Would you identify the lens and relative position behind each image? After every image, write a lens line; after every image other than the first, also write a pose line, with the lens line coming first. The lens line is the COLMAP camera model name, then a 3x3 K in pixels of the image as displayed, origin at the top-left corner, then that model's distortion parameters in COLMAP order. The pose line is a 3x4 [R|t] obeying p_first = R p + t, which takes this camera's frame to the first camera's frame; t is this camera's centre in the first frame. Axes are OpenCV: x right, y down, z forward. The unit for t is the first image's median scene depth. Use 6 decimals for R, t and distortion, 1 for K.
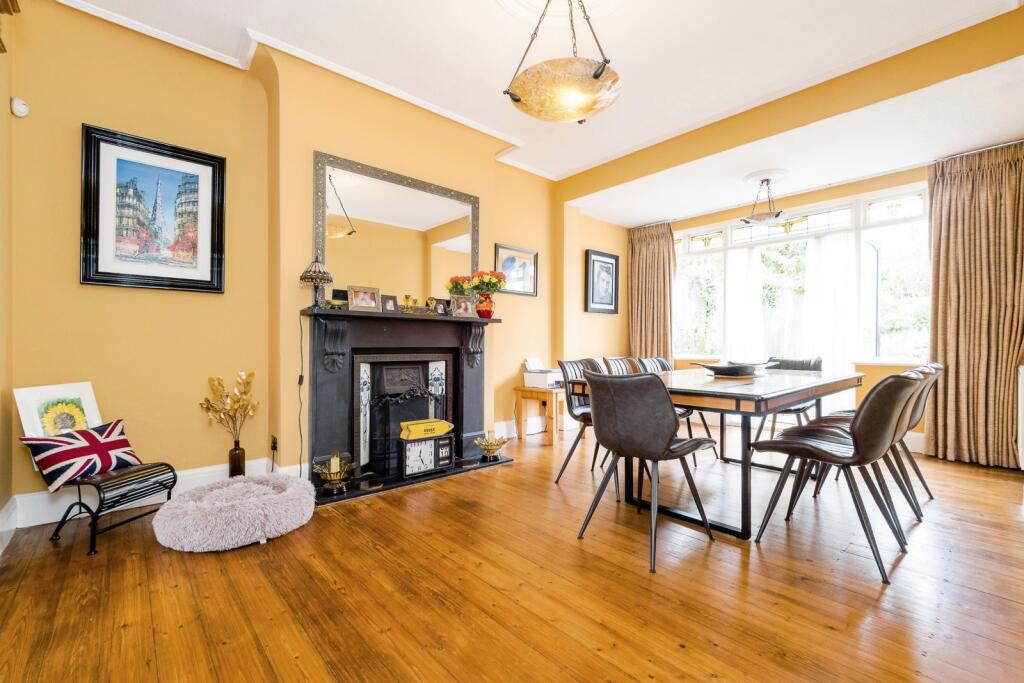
lens RADIAL K [[442.9, 0, 513.0], [0, 442.9, 345.5], [0, 0, 1]] dist [0.002043, -0.001982]
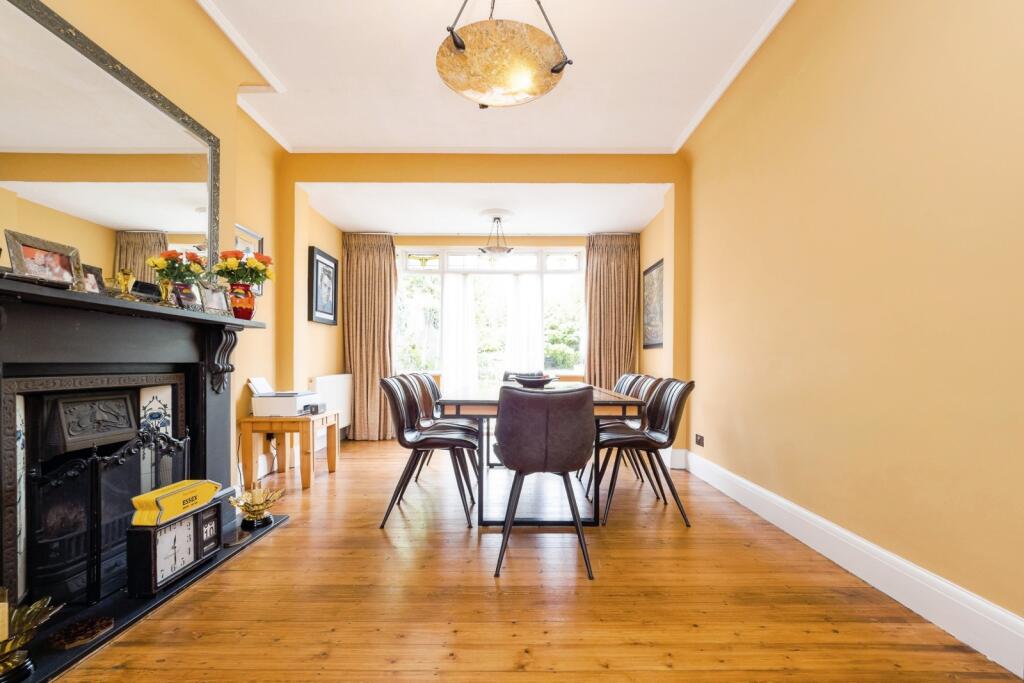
lens RADIAL K [[442.9, 0, 519.2], [0, 442.9, 364.1], [0, 0, 1]] dist [0.002043, -0.001982]
pose [[0.662364, -0.000721, 0.749182, -0.291965], [-0.000909, 0.999998, 0.001766, 0.004302], [-0.749182, -0.001850, 0.662362, 0.226689]]
